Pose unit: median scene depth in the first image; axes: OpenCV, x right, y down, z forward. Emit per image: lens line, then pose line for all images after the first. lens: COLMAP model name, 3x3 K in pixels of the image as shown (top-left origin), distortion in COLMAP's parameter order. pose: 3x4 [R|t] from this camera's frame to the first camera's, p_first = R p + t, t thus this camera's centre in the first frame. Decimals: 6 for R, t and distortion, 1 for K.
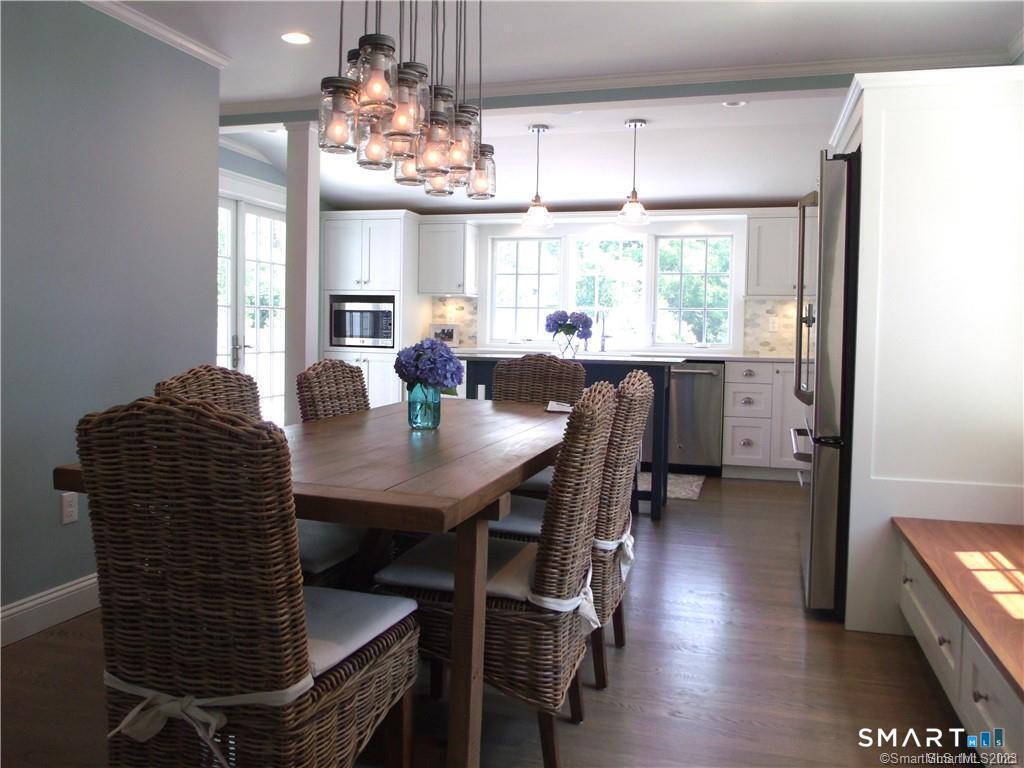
lens RADIAL K [[813.5, 0, 508.6], [0, 813.5, 383.2], [0, 0, 1]] dist [-0.046640, 0.017376]
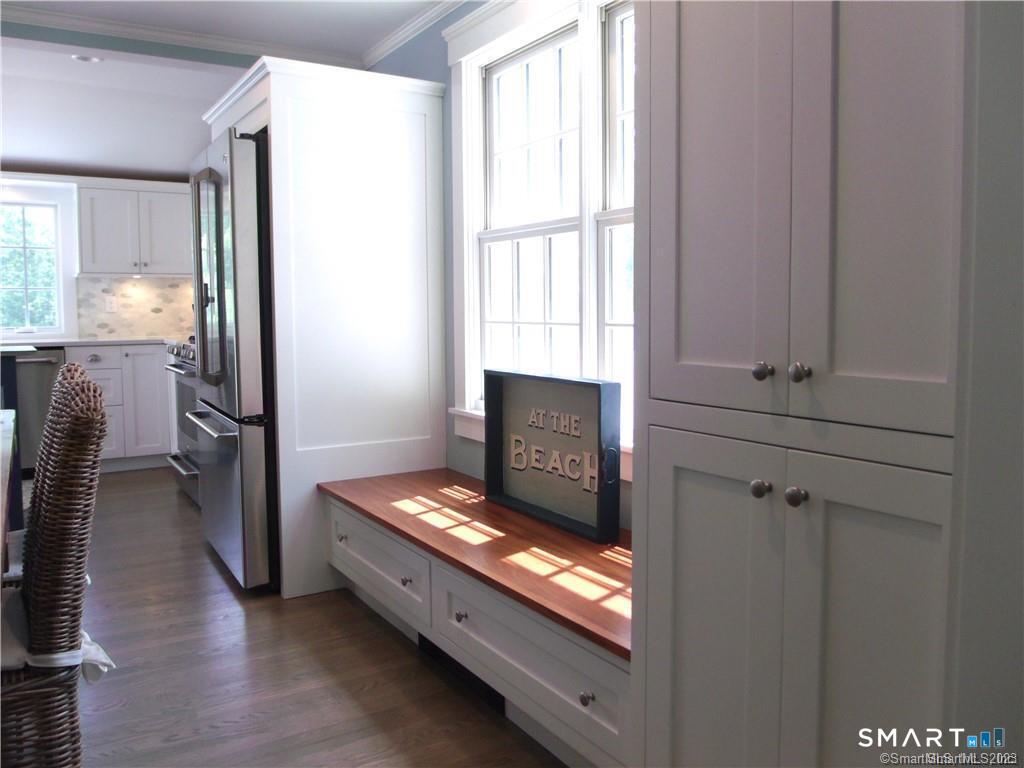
lens RADIAL K [[813.5, 0, 511.1], [0, 813.5, 378.3], [0, 0, 1]] dist [-0.046640, 0.017376]
pose [[0.657434, -0.082333, 0.749001, -0.143116], [0.066376, 0.996476, 0.051275, -0.009973], [-0.750583, 0.016006, 0.660582, 0.090744]]
